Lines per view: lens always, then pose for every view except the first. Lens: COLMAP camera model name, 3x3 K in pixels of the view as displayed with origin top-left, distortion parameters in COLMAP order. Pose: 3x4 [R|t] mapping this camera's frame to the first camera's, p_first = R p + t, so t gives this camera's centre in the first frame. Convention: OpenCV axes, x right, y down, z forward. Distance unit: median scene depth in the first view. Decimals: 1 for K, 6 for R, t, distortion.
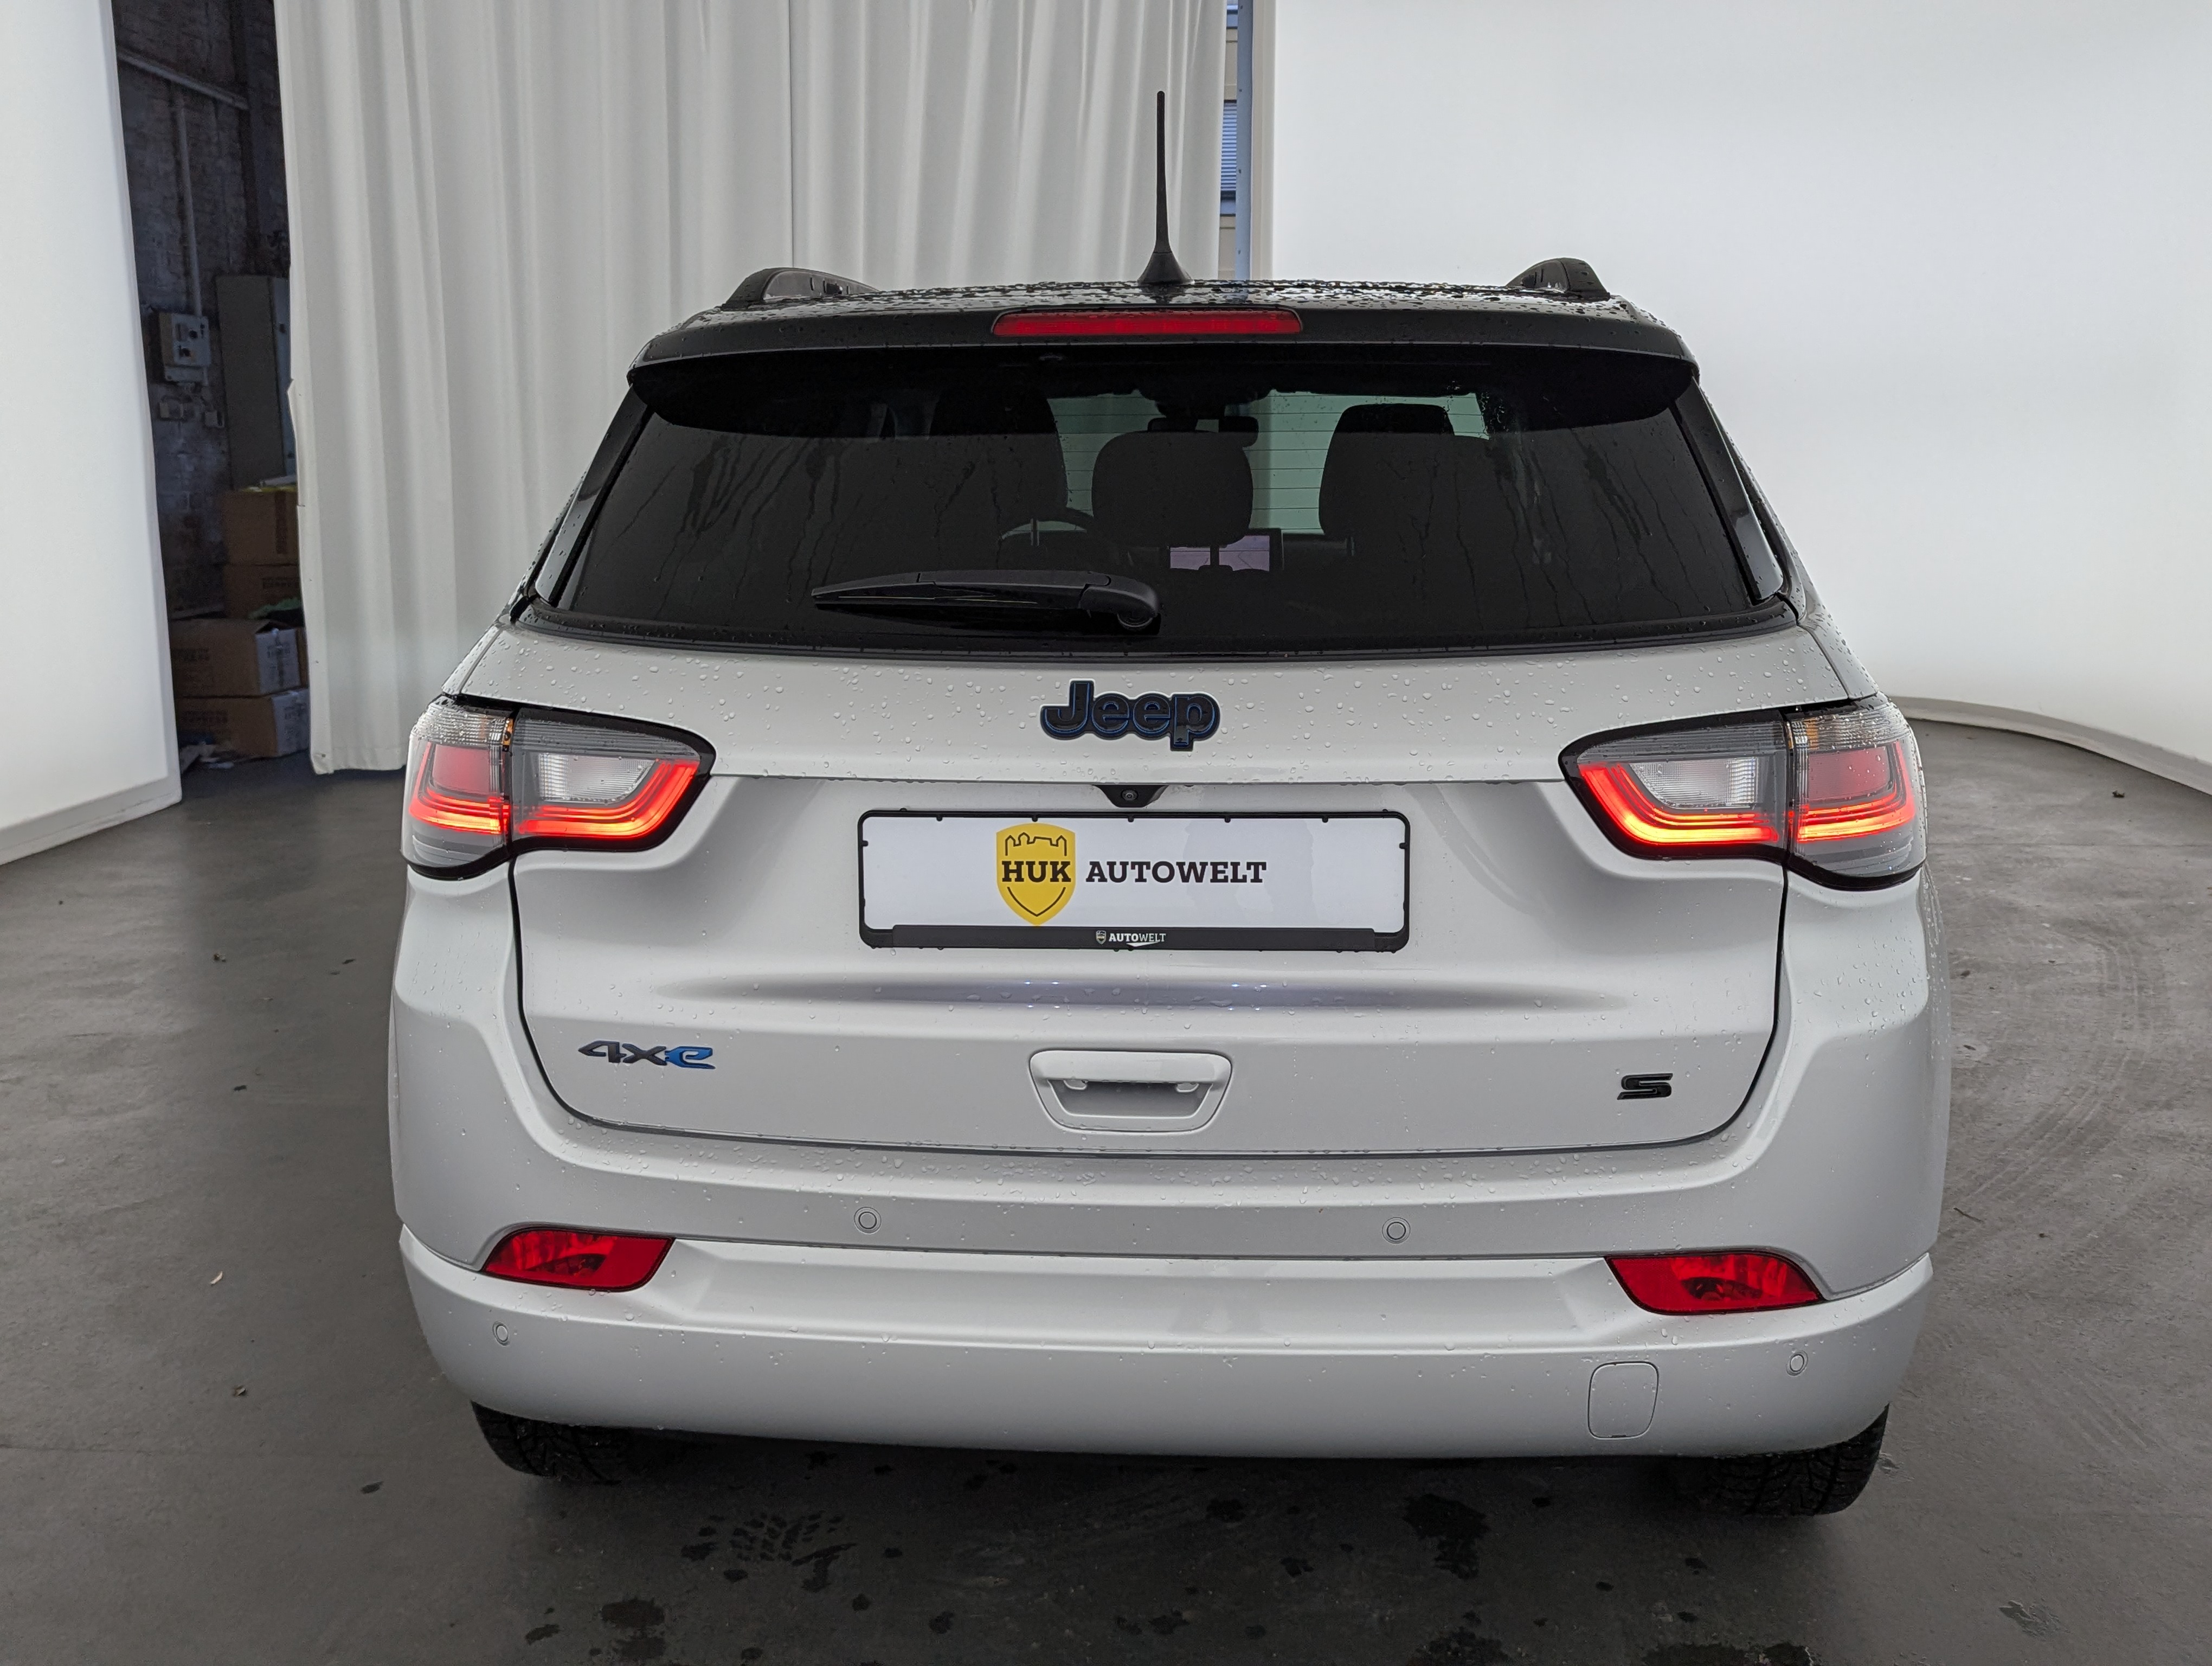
lens RADIAL K [[2101.3, 0, 1151.0], [0, 2101.3, 820.4], [0, 0, 1]] dist [0.038396, 0.000000]
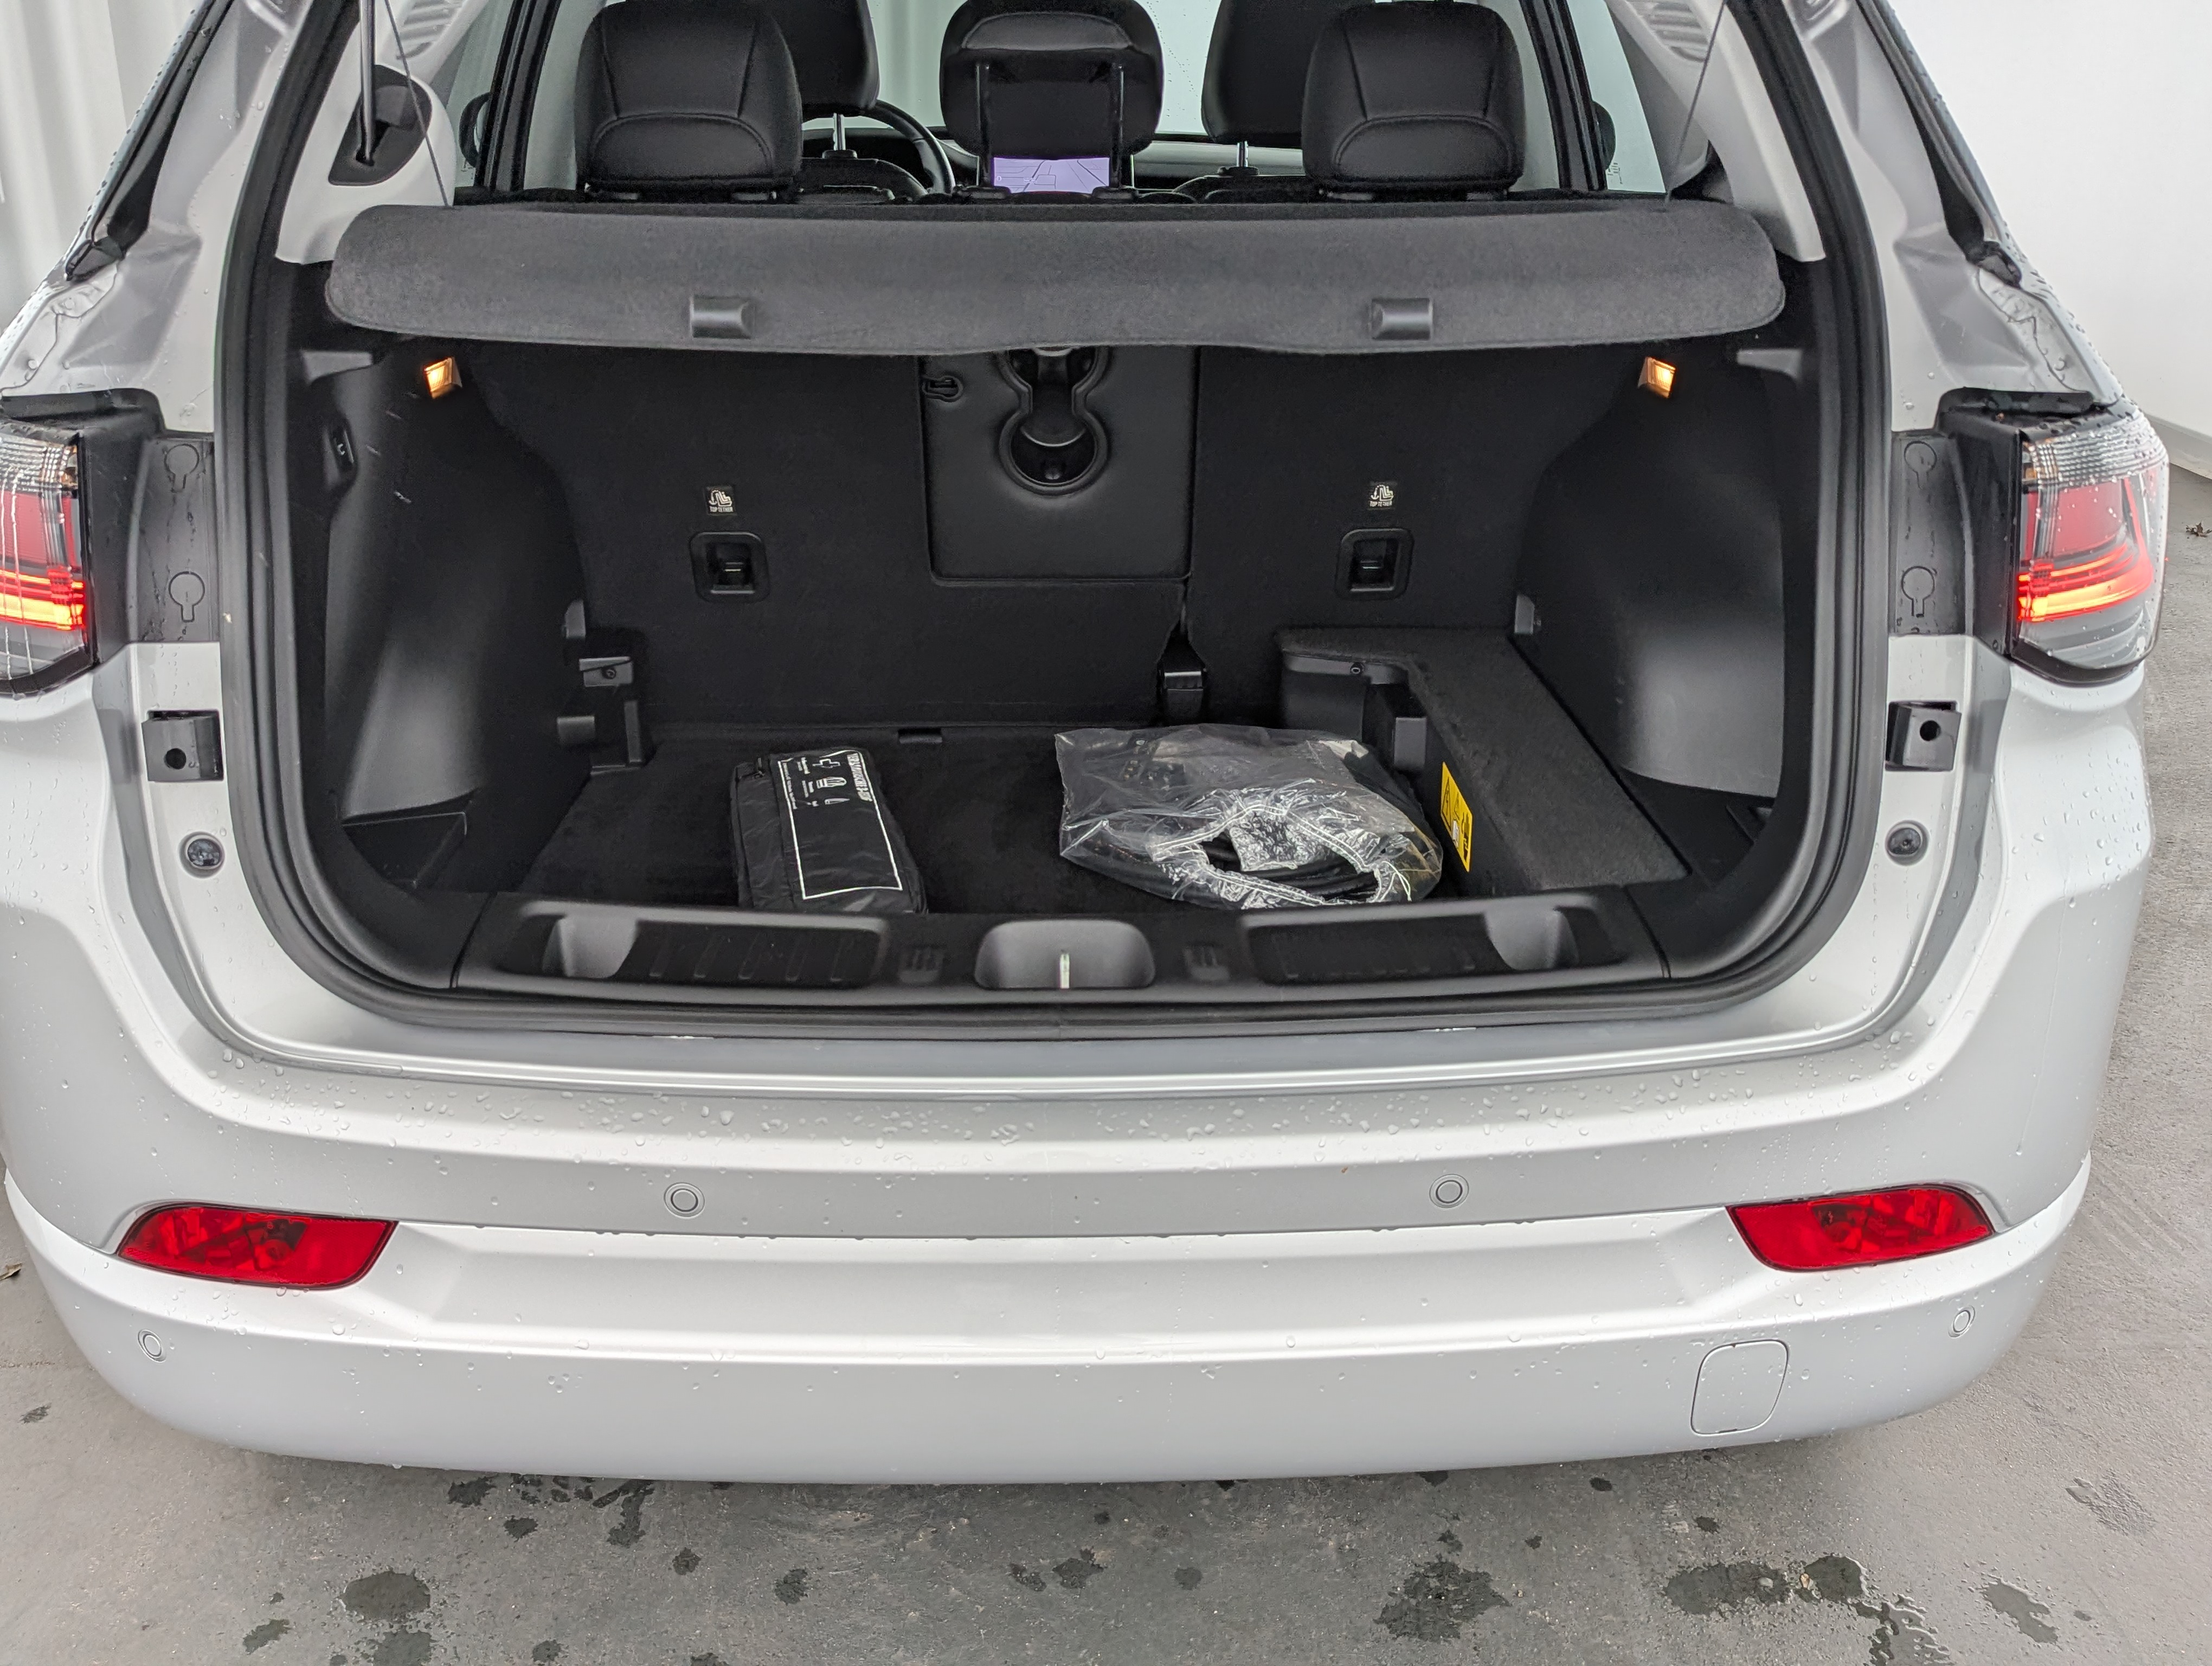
lens RADIAL K [[2101.3, 0, 1109.0], [0, 2101.3, 842.3], [0, 0, 1]] dist [0.038396, 0.000000]
pose [[0.995885, -0.024446, 0.087271, -0.053677], [0.007197, 0.981226, 0.192726, -0.054357], [-0.090344, -0.191304, 0.977364, 0.338707]]
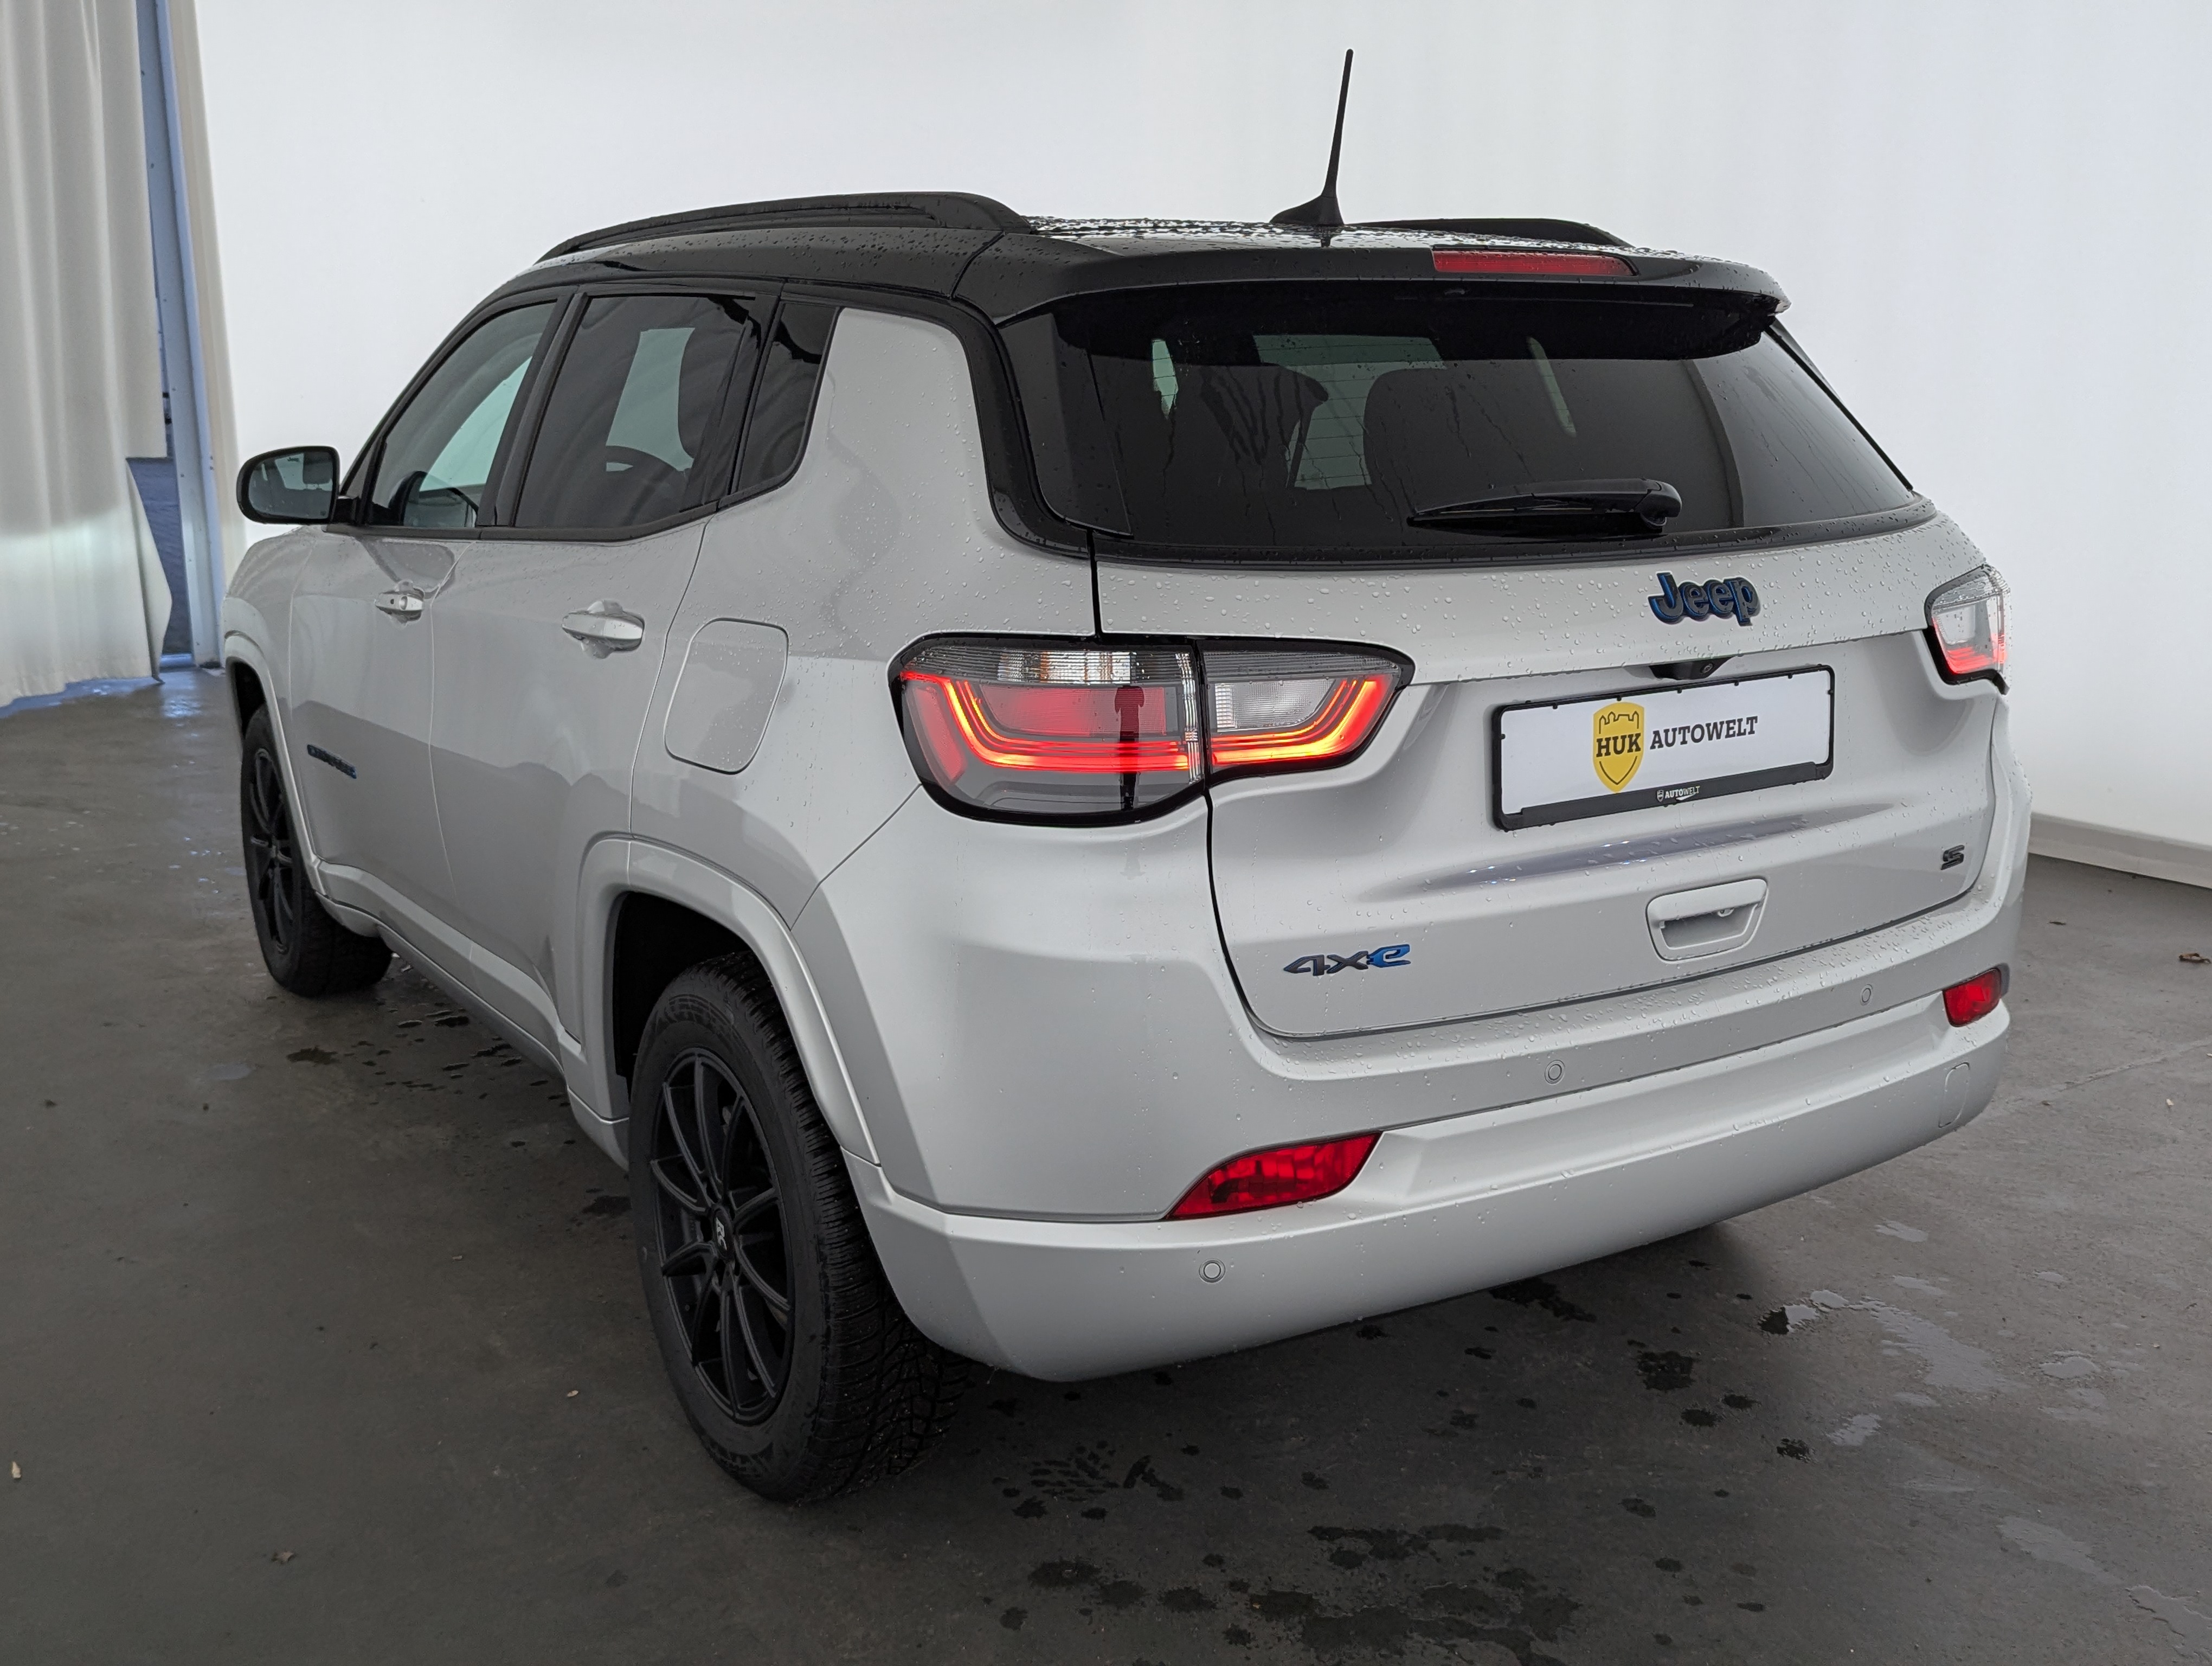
lens RADIAL K [[2101.3, 0, 1146.2], [0, 2101.3, 848.9], [0, 0, 1]] dist [0.038396, 0.000000]
pose [[0.799637, -0.131140, 0.585989, -0.935672], [0.112885, 0.991292, 0.067802, -0.026166], [-0.589778, 0.011933, 0.807478, 0.226110]]
